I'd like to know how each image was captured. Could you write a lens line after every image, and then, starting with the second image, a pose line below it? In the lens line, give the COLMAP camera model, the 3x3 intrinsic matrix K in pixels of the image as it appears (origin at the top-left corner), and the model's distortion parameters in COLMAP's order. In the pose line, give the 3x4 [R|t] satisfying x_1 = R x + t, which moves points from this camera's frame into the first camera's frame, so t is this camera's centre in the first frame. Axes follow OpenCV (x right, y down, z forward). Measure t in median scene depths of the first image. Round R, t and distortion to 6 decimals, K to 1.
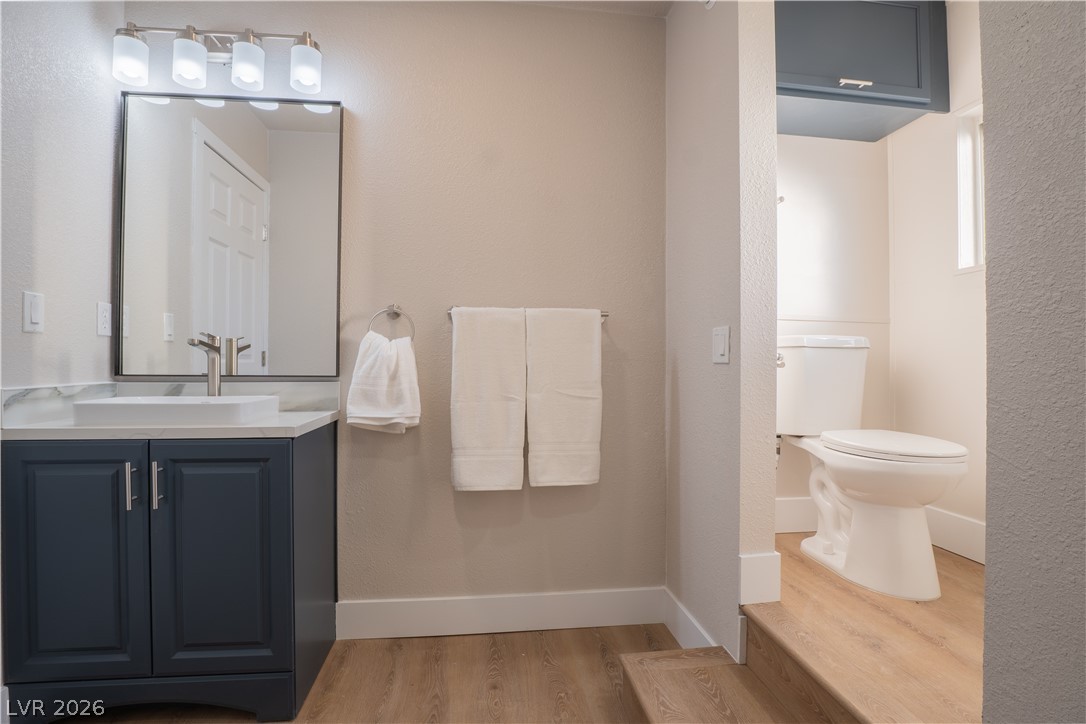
lens RADIAL K [[510.1, 0, 543.0], [0, 510.1, 362.0], [0, 0, 1]] dist [-0.032416, 0.000457]
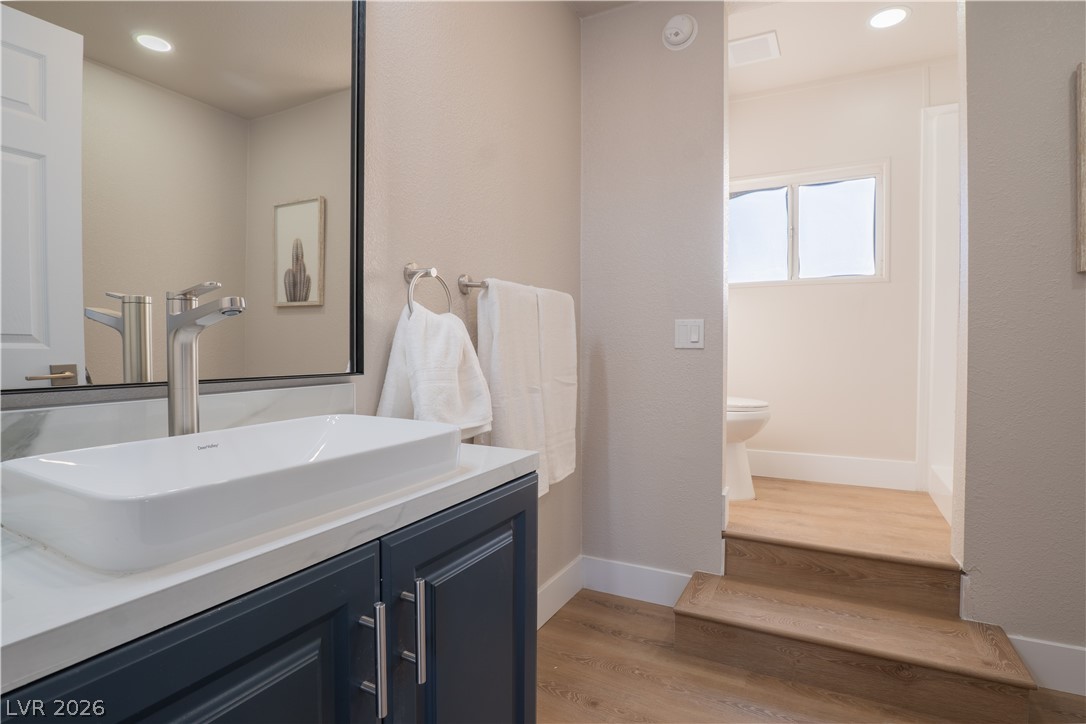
lens RADIAL K [[532.4, 0, 543.0], [0, 532.4, 362.0], [0, 0, 1]] dist [-0.039218, 0.007553]
pose [[0.587178, -0.029300, 0.808927, -0.837945], [-0.000756, 0.999324, 0.036746, -0.010341], [-0.809457, -0.022188, 0.586759, 0.488671]]
